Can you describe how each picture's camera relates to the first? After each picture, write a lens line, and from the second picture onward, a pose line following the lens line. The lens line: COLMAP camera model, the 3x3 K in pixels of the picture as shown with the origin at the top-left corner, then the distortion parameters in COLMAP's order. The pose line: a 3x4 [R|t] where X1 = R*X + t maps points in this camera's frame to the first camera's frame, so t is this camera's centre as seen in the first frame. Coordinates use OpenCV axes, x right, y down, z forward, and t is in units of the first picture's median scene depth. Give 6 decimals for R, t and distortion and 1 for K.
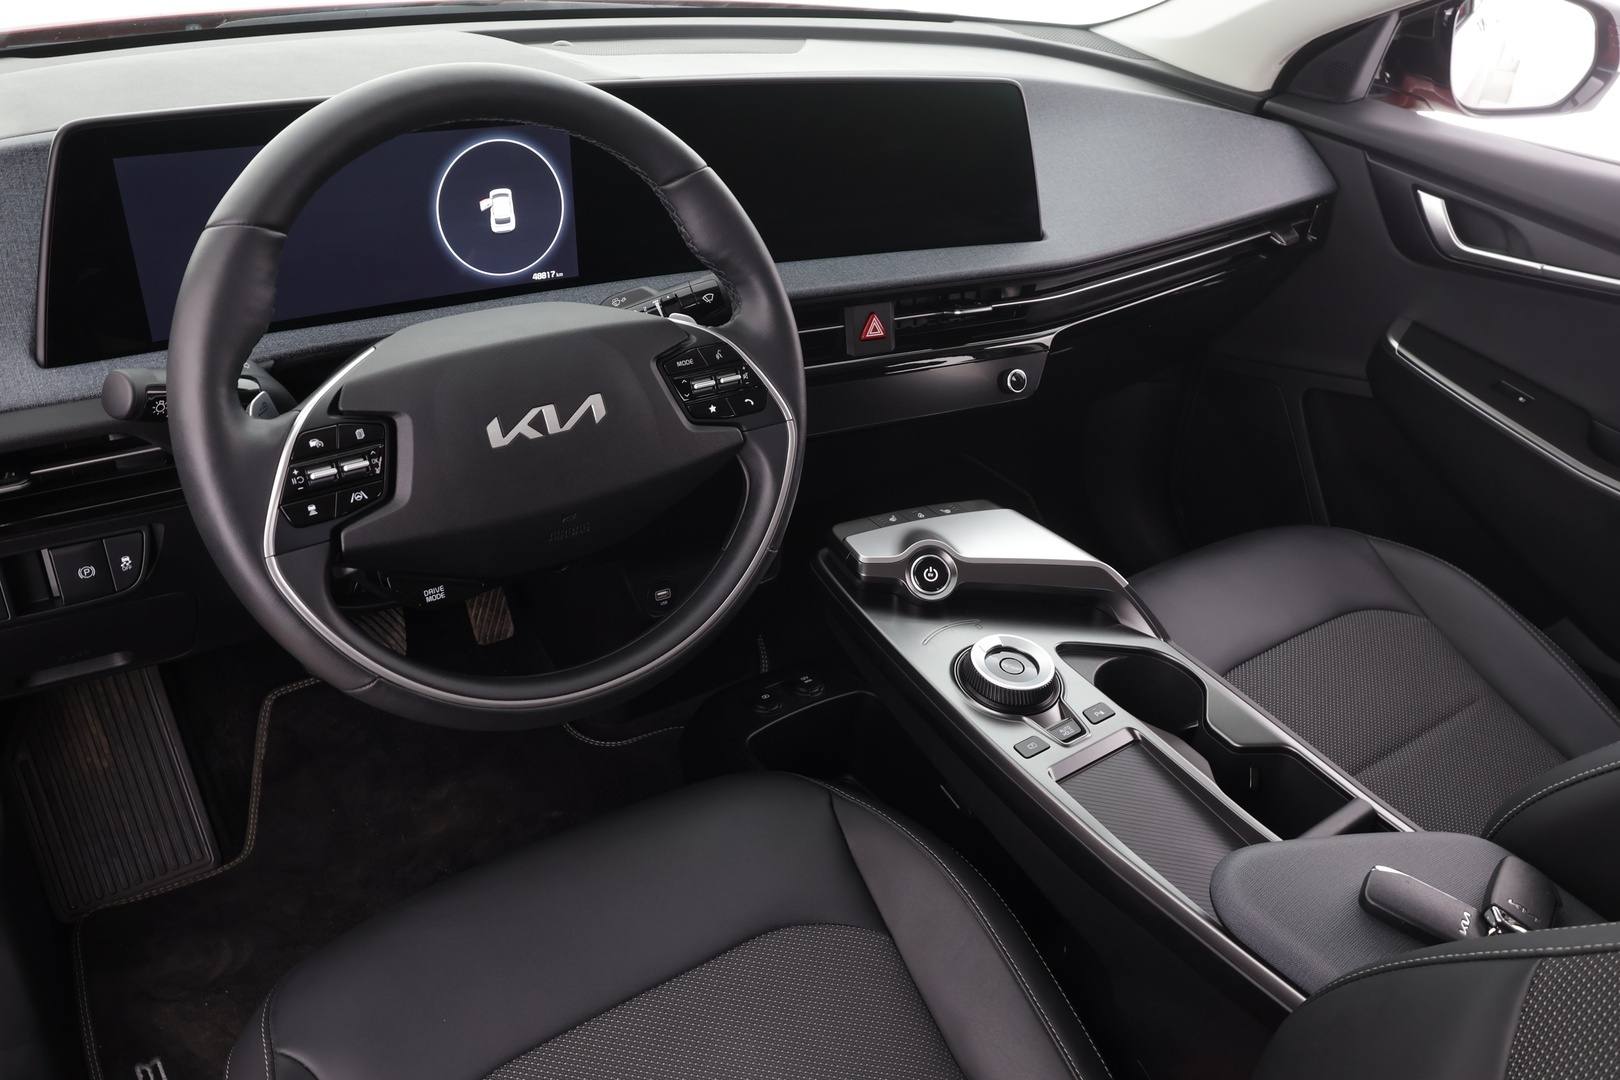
lens RADIAL K [[1254.3, 0, 836.3], [0, 1254.3, 517.2], [0, 0, 1]] dist [0.032705, -0.001074]
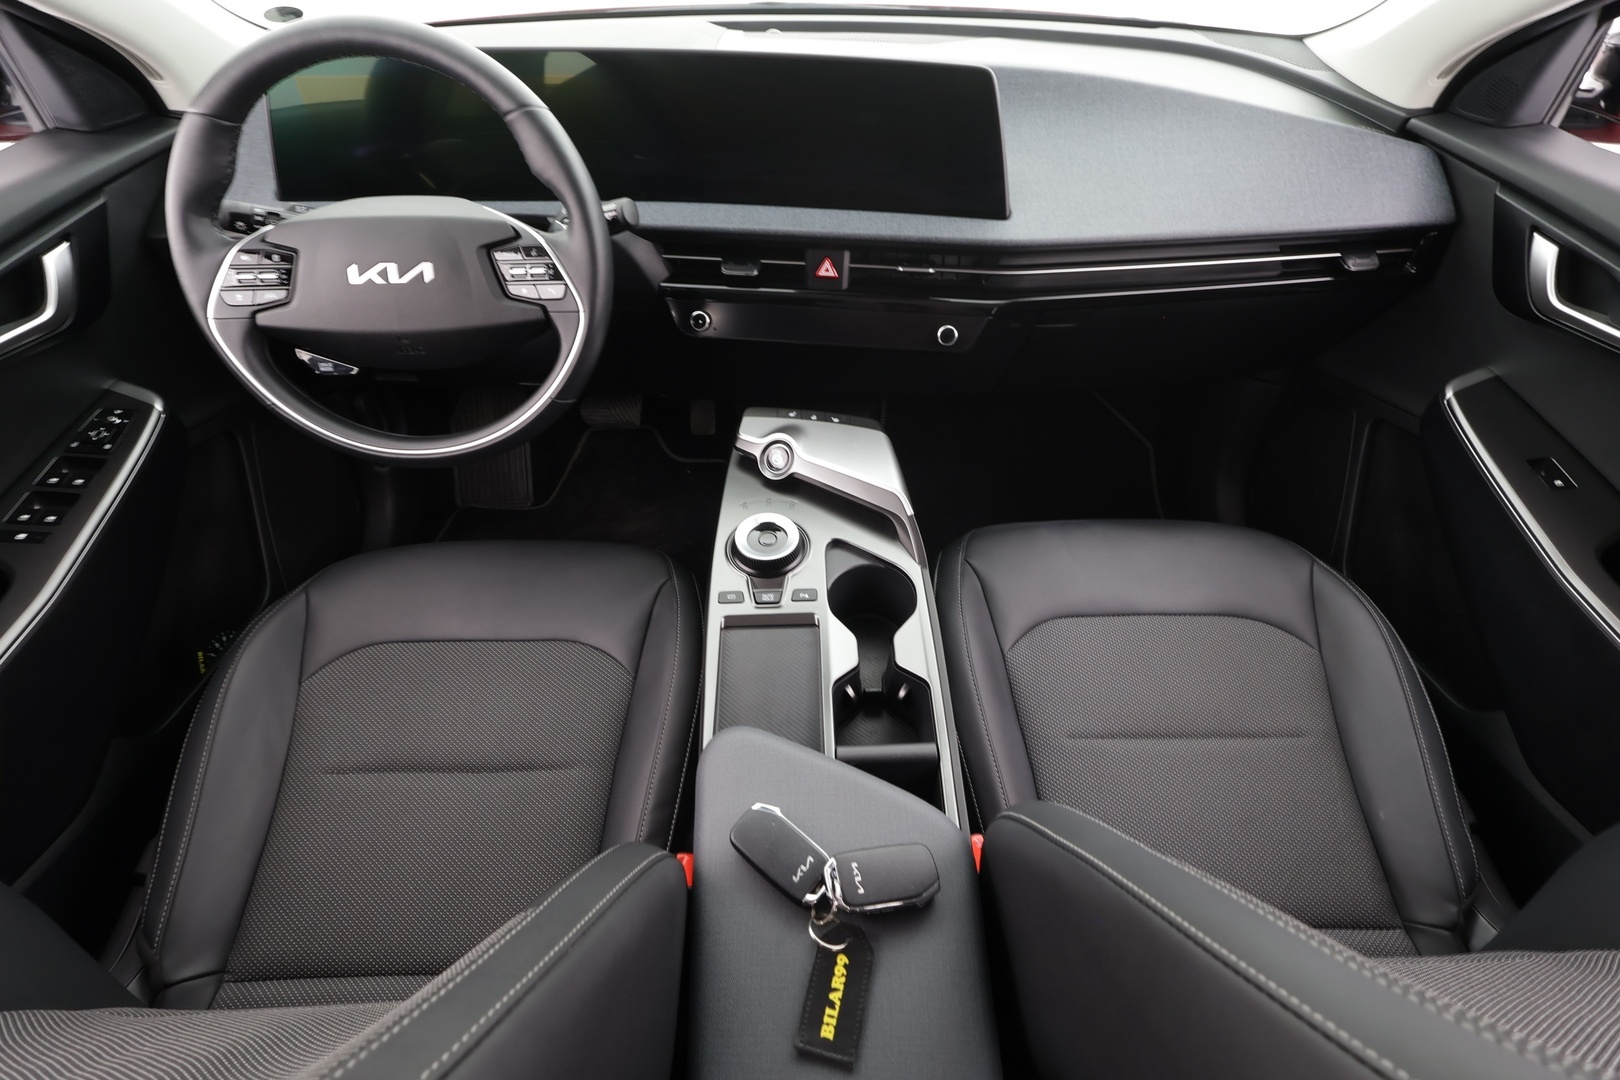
lens RADIAL K [[754.1, 0, 799.7], [0, 754.1, 537.2], [0, 0, 1]] dist [-0.006835, 0.002903]
pose [[0.806102, 0.339810, -0.484488, 0.659754], [-0.237158, 0.935583, 0.261611, -0.120579], [0.542177, -0.095985, 0.834764, 0.415882]]
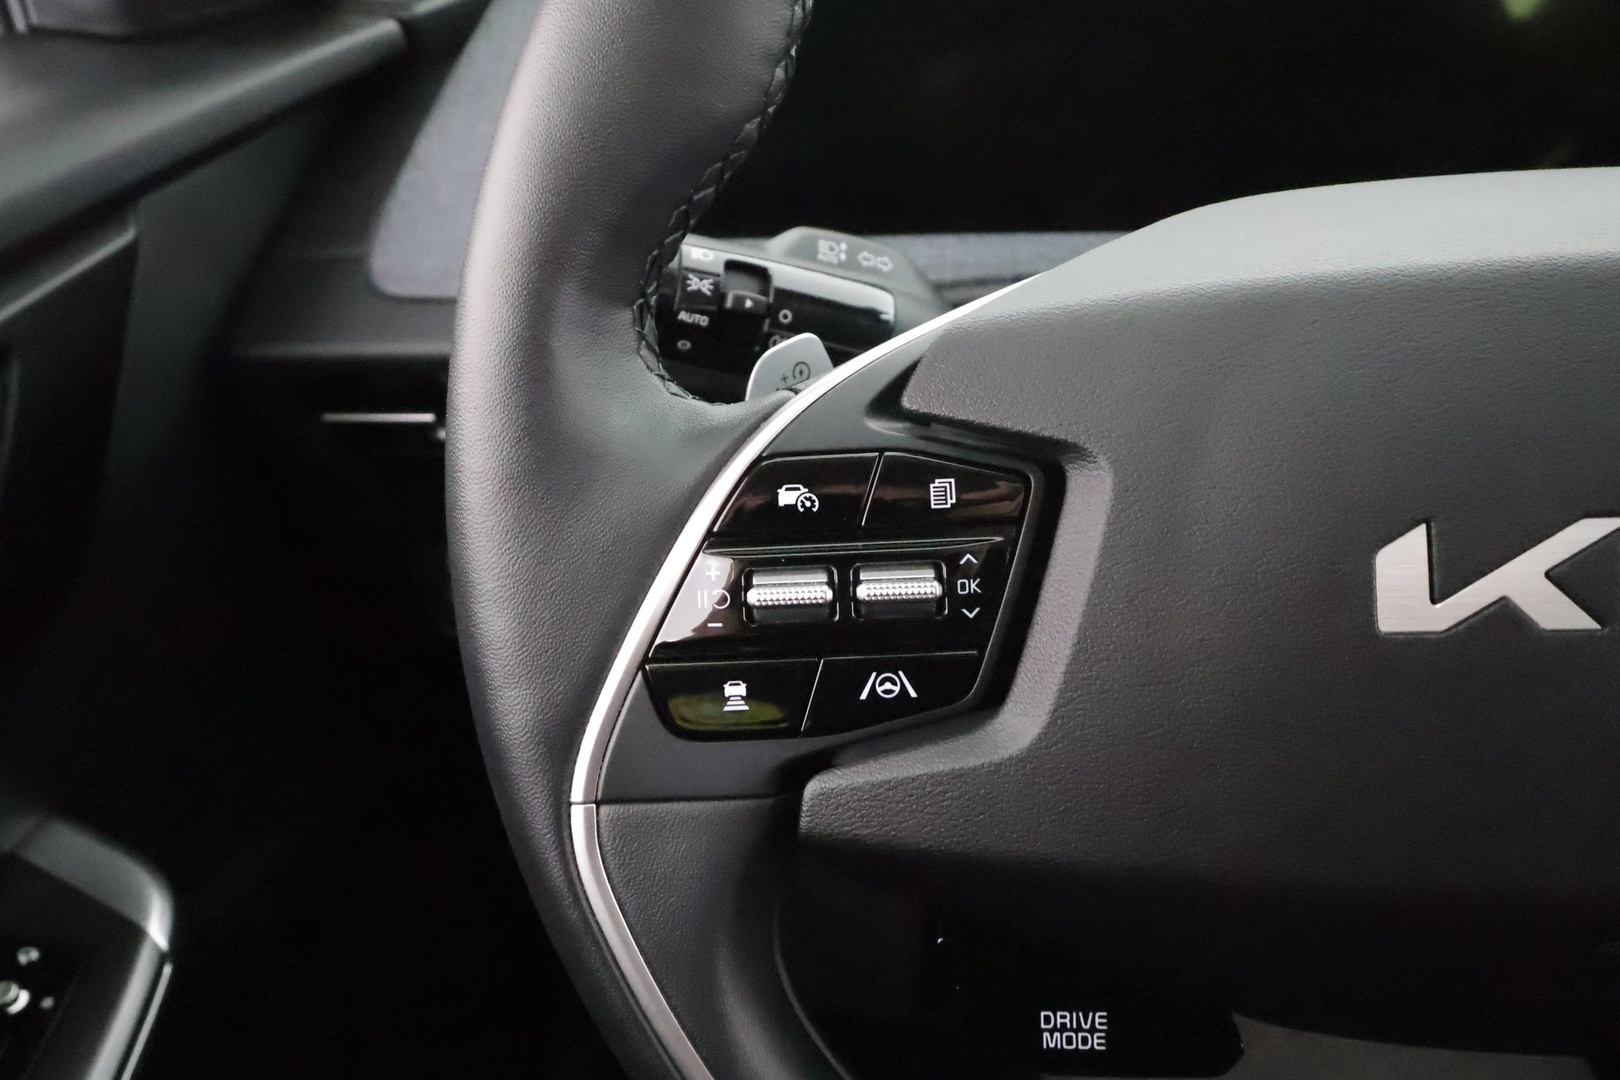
lens RADIAL K [[1254.3, 0, 771.6], [0, 1254.3, 458.4], [0, 0, 1]] dist [0.032705, -0.001074]
pose [[0.693020, 0.202772, -0.691814, -0.157933], [-0.213398, 0.974323, 0.071806, -0.072456], [0.688611, 0.097869, 0.718496, 0.613301]]
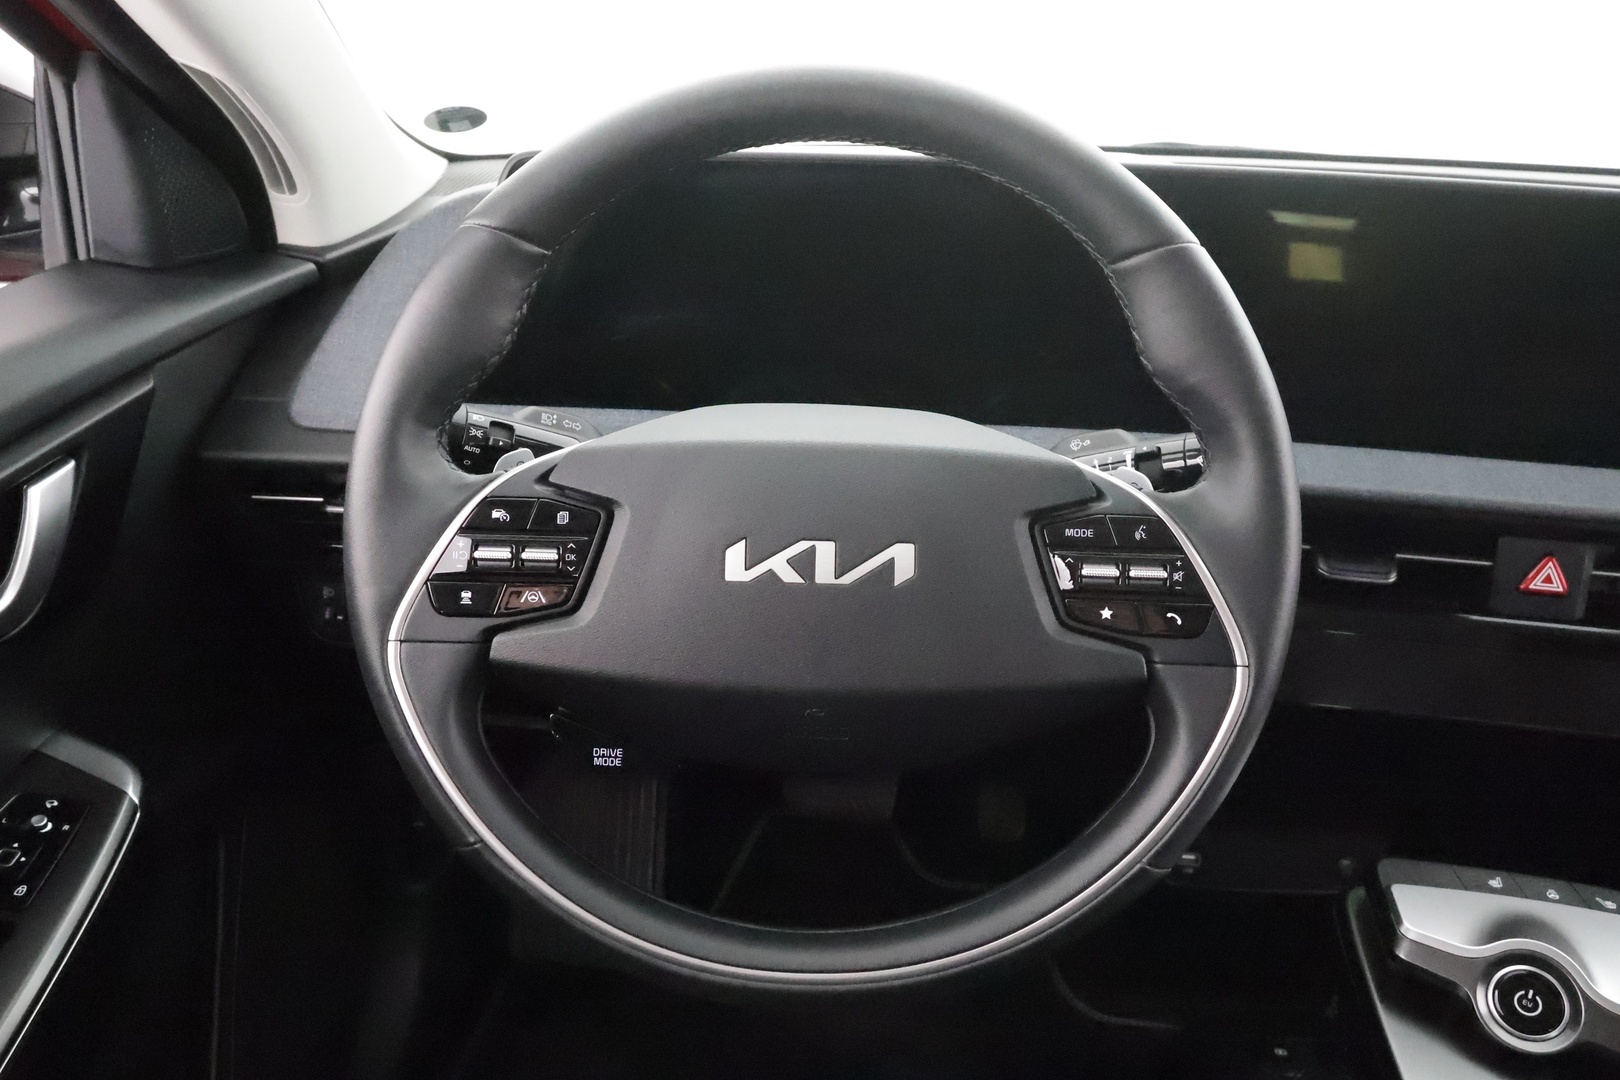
lens RADIAL K [[1166.3, 0, 819.4], [0, 1166.3, 546.8], [0, 0, 1]] dist [-0.003396, -0.002888]
pose [[0.773103, 0.204334, -0.600465, 0.130767], [-0.283206, 0.958285, -0.038532, -0.054435], [0.567543, 0.199845, 0.798722, 0.442518]]
